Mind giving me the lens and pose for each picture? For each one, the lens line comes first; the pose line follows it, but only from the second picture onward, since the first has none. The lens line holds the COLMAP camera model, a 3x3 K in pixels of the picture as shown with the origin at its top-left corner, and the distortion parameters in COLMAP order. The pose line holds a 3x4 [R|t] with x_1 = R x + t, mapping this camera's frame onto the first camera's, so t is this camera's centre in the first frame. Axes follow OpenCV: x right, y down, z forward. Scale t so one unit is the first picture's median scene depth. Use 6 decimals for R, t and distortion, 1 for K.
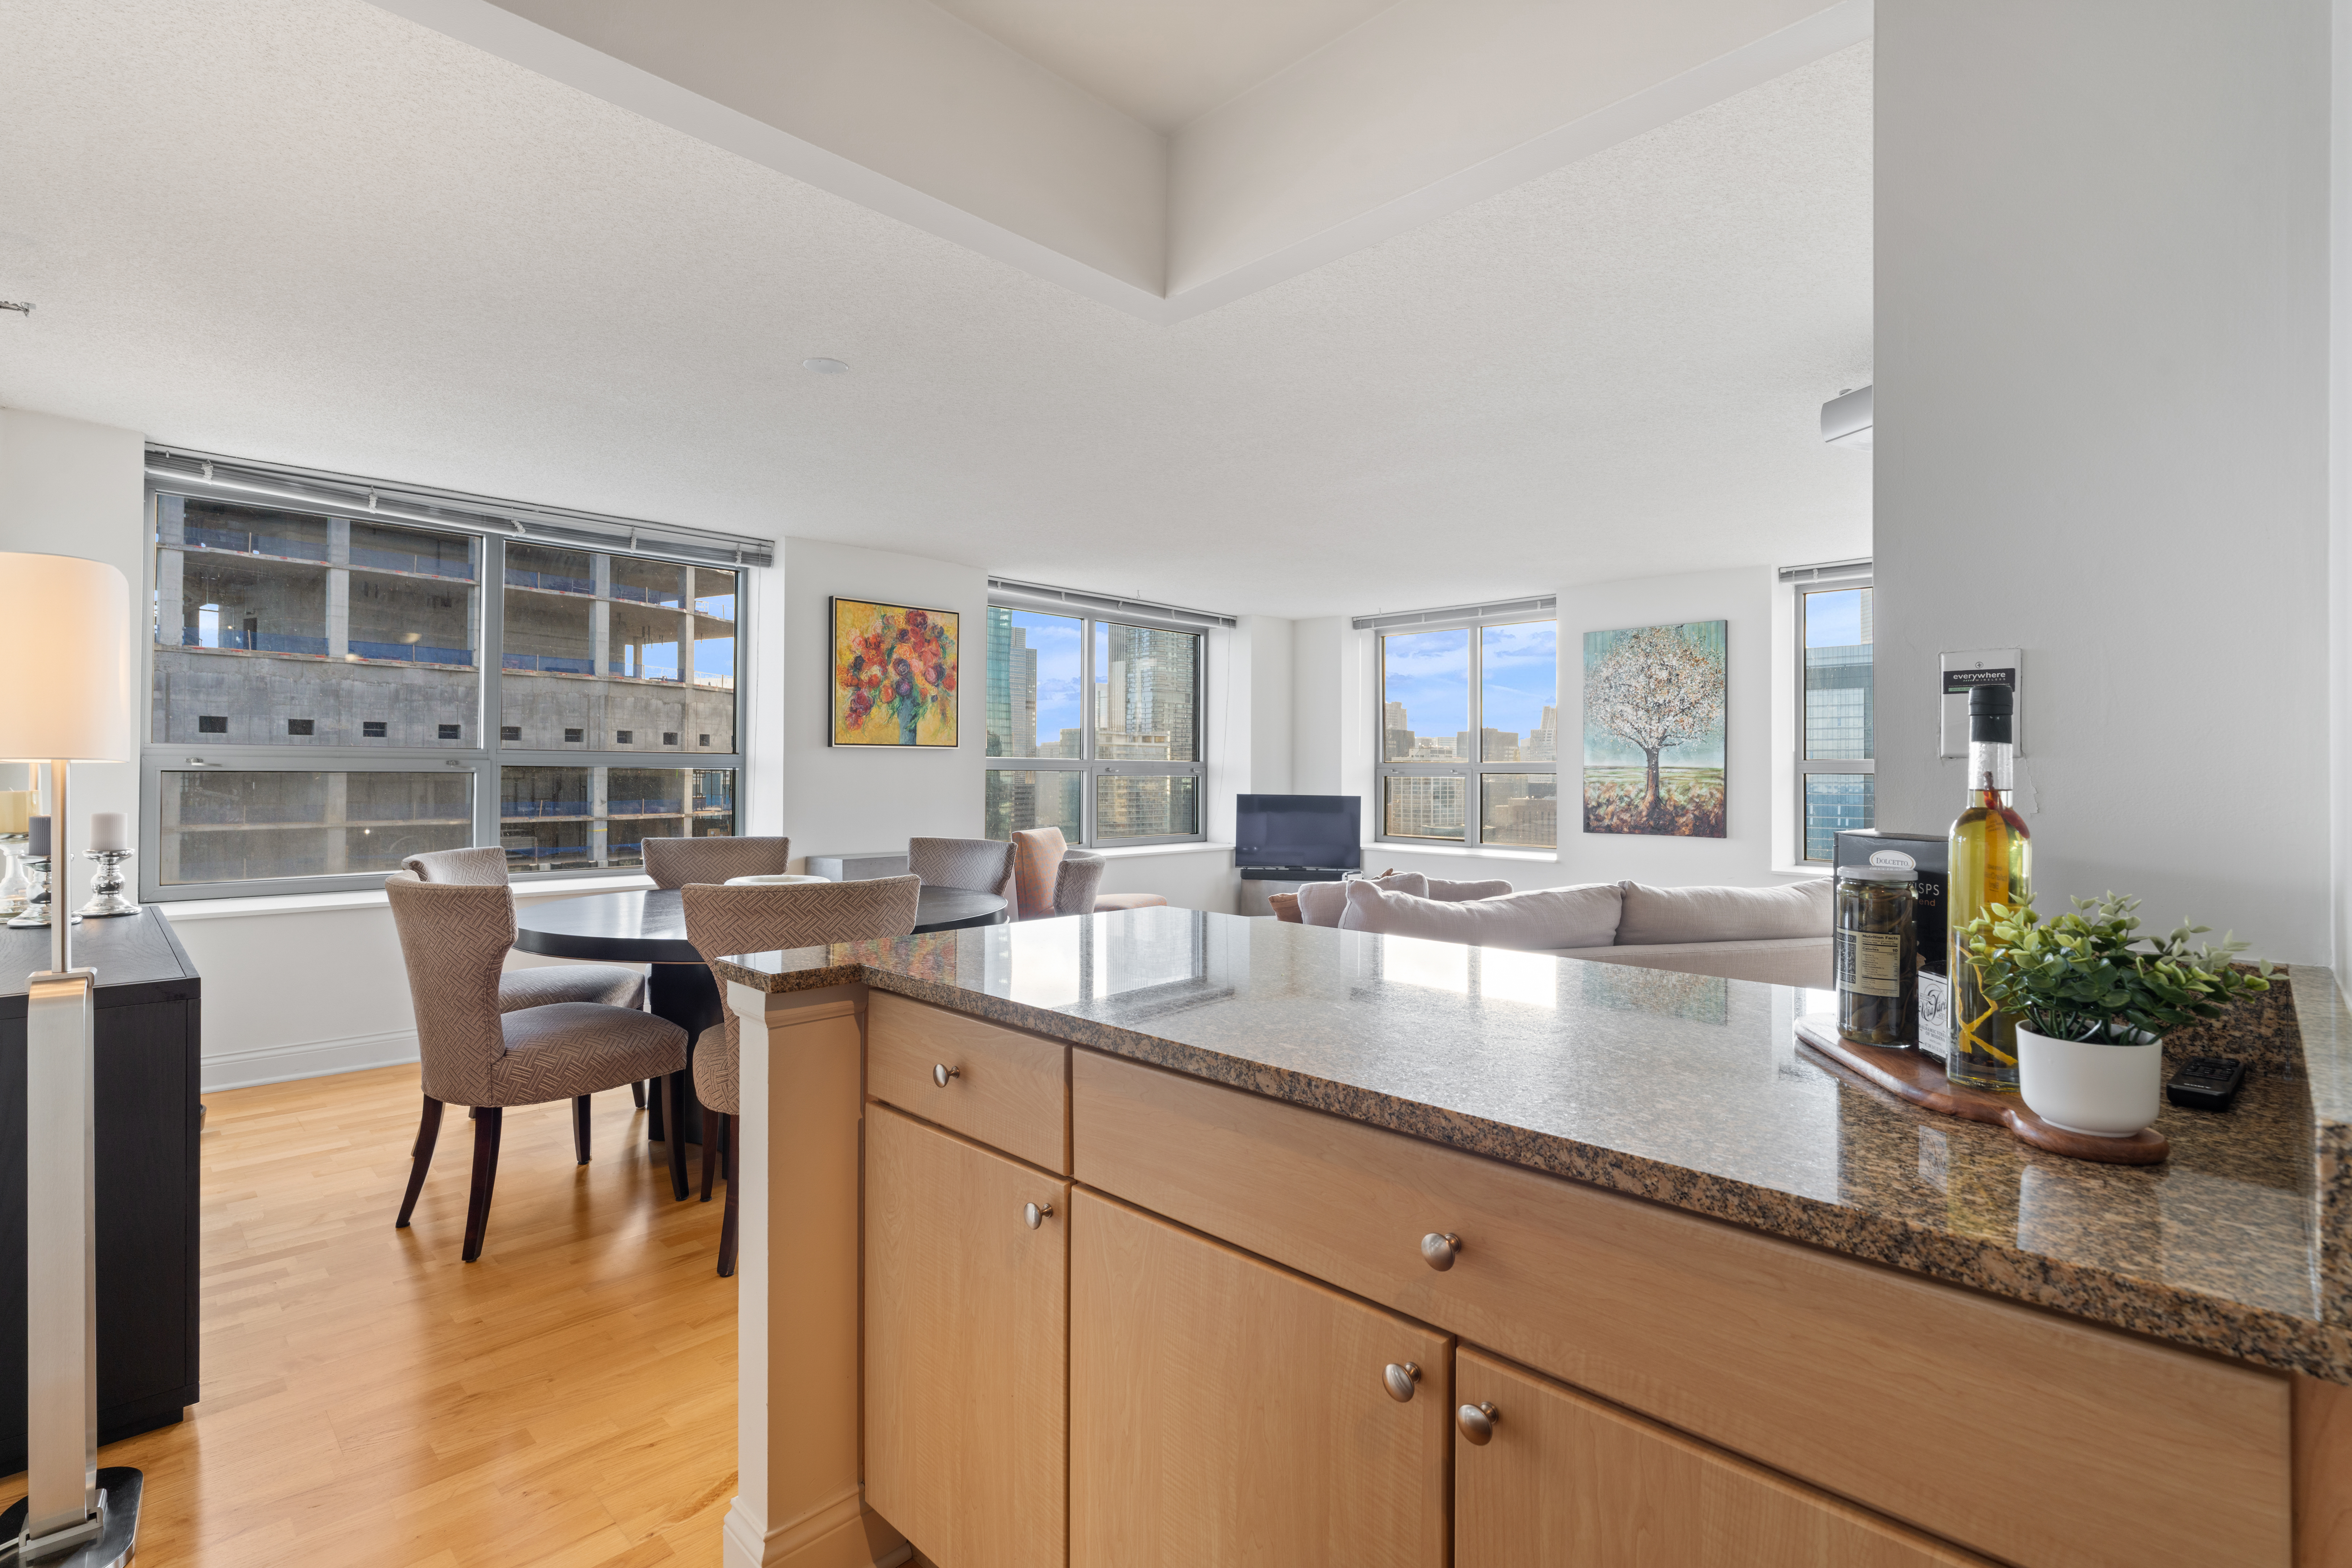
lens RADIAL K [[1092.3, 0, 1167.8], [0, 1092.3, 764.2], [0, 0, 1]] dist [-0.002331, 0.000281]
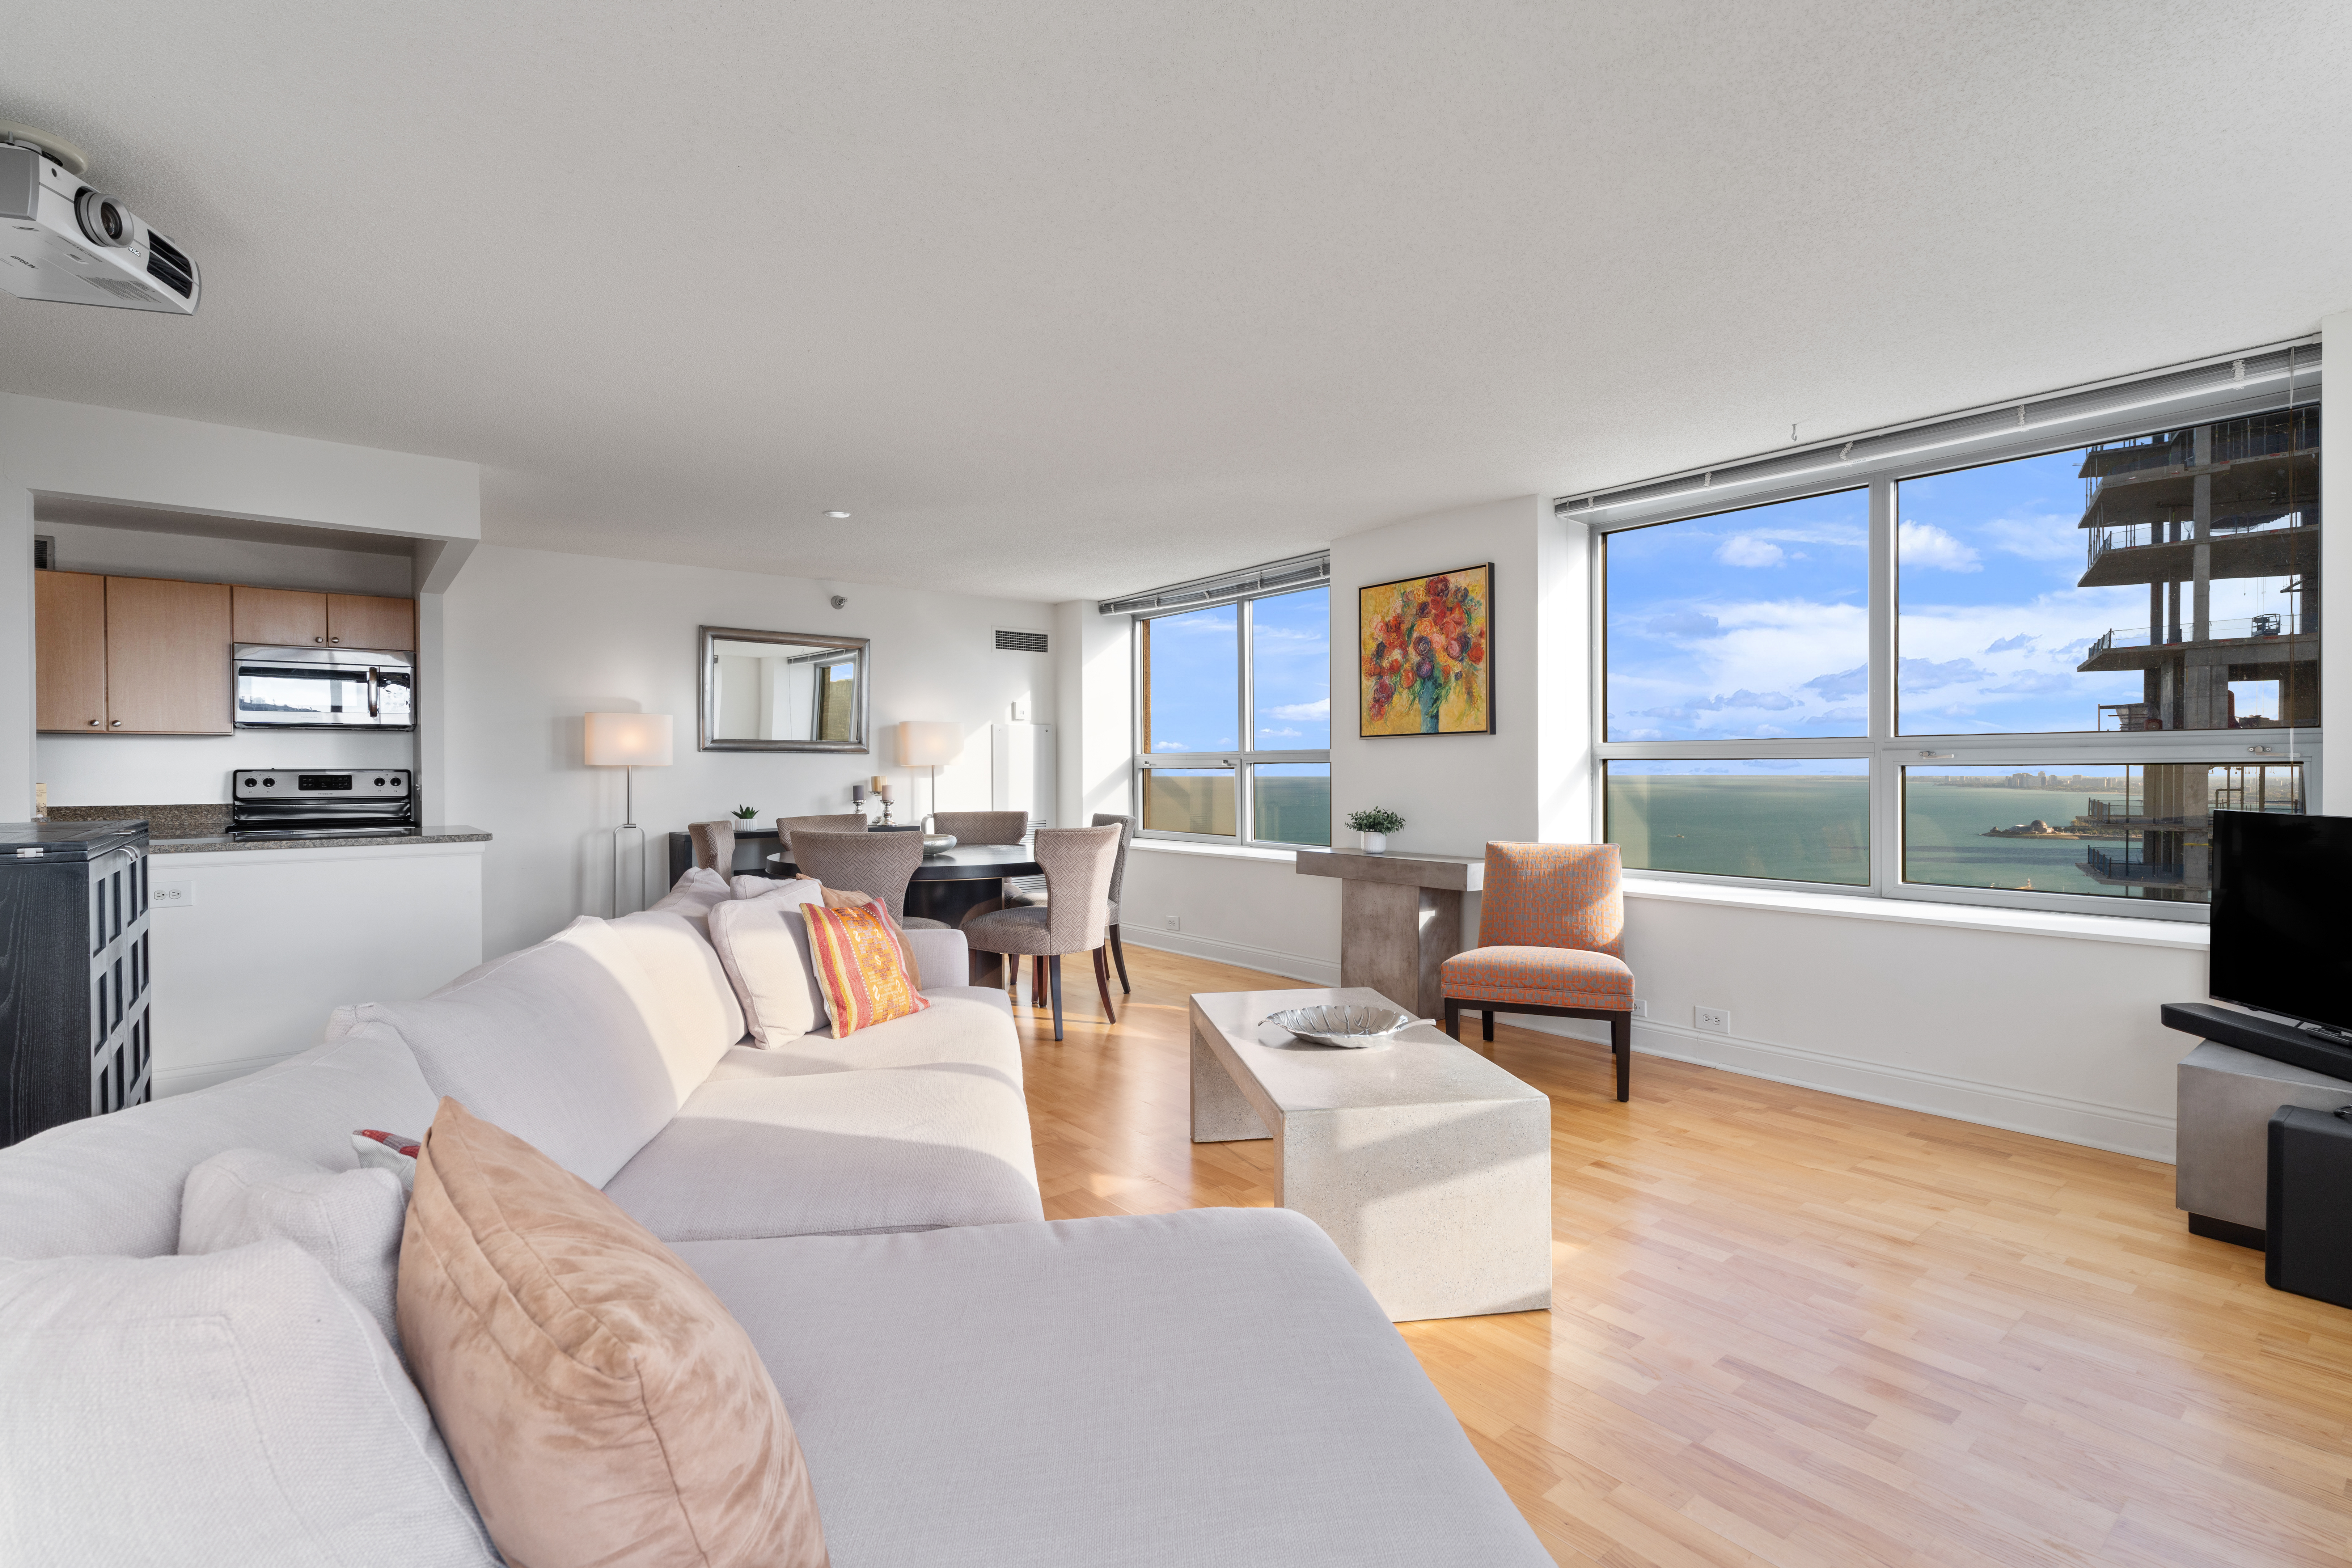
lens RADIAL K [[1075.3, 0, 1170.4], [0, 1075.3, 780.4], [0, 0, 1]] dist [-0.001340, 0.000191]
pose [[-0.117069, 0.004399, -0.993114, 0.610113], [0.010504, 0.999940, 0.003191, 0.014532], [0.993068, -0.010058, -0.117108, 0.846332]]
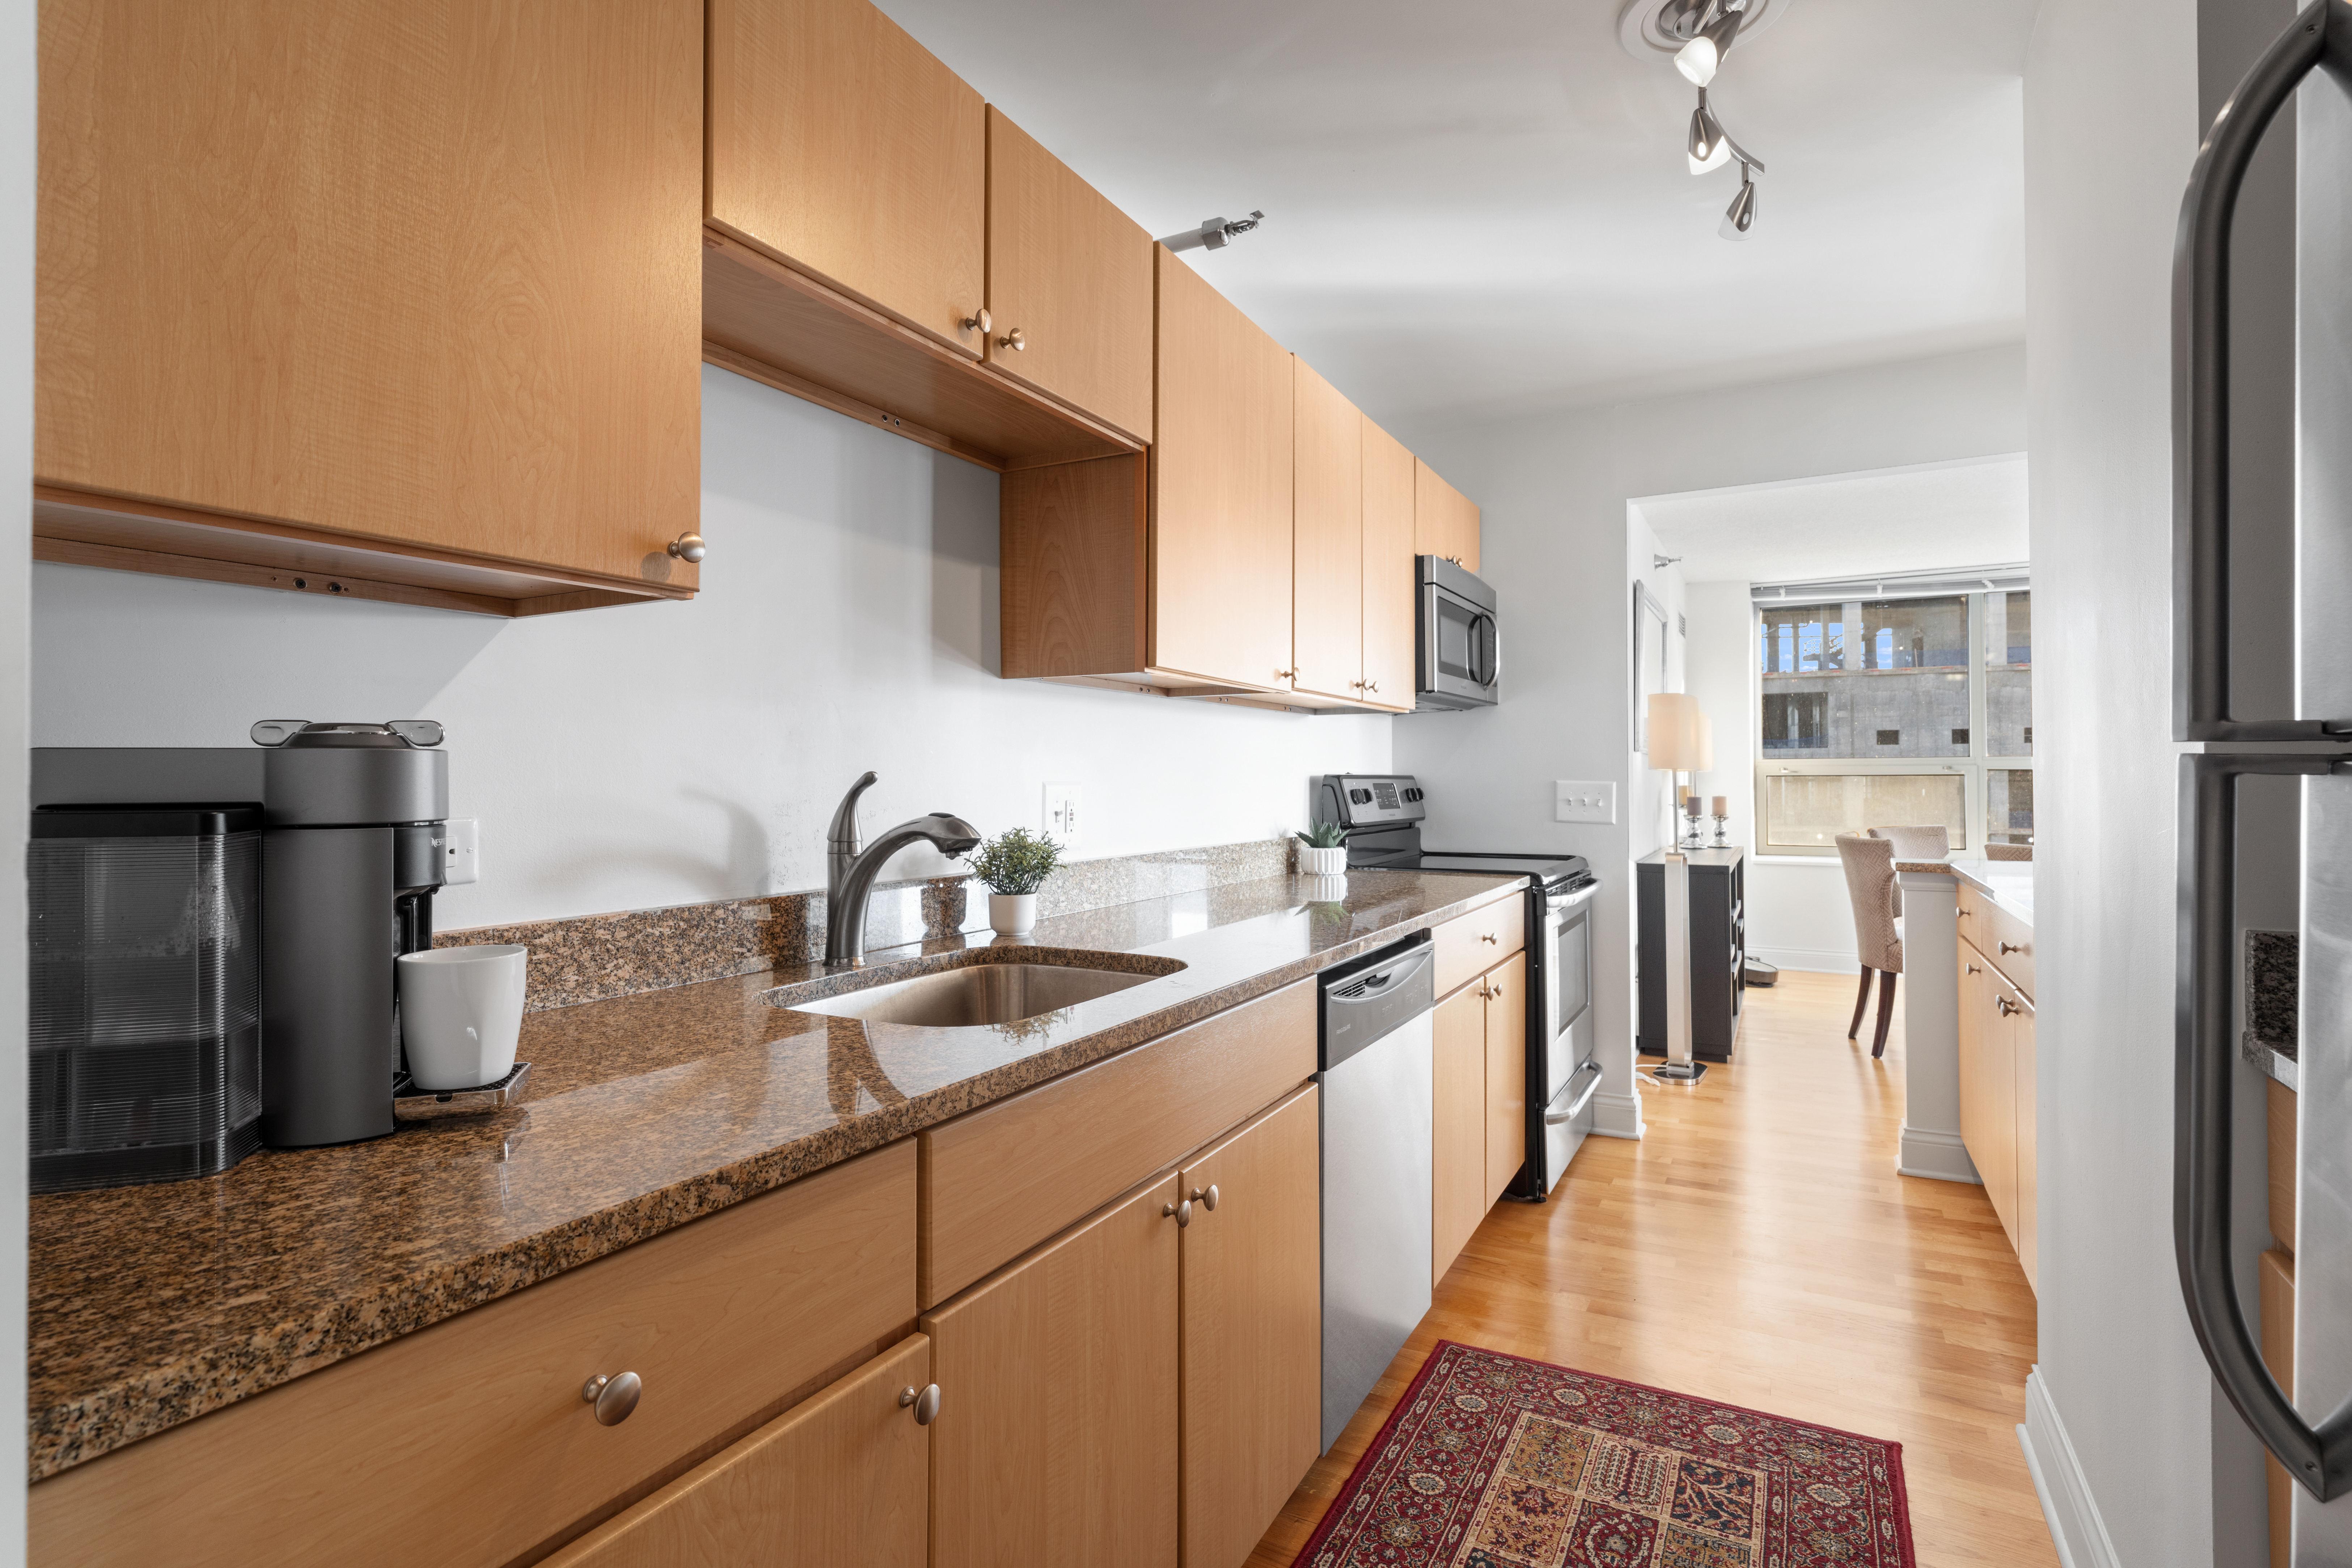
lens RADIAL K [[1133.2, 0, 1176.7], [0, 1133.2, 774.5], [0, 0, 1]] dist [-0.000233, -0.000148]
pose [[0.279128, -0.013519, -0.960159, 0.321840], [0.016198, 0.999825, -0.009369, 0.004057], [0.960117, -0.012938, 0.279298, -0.229230]]
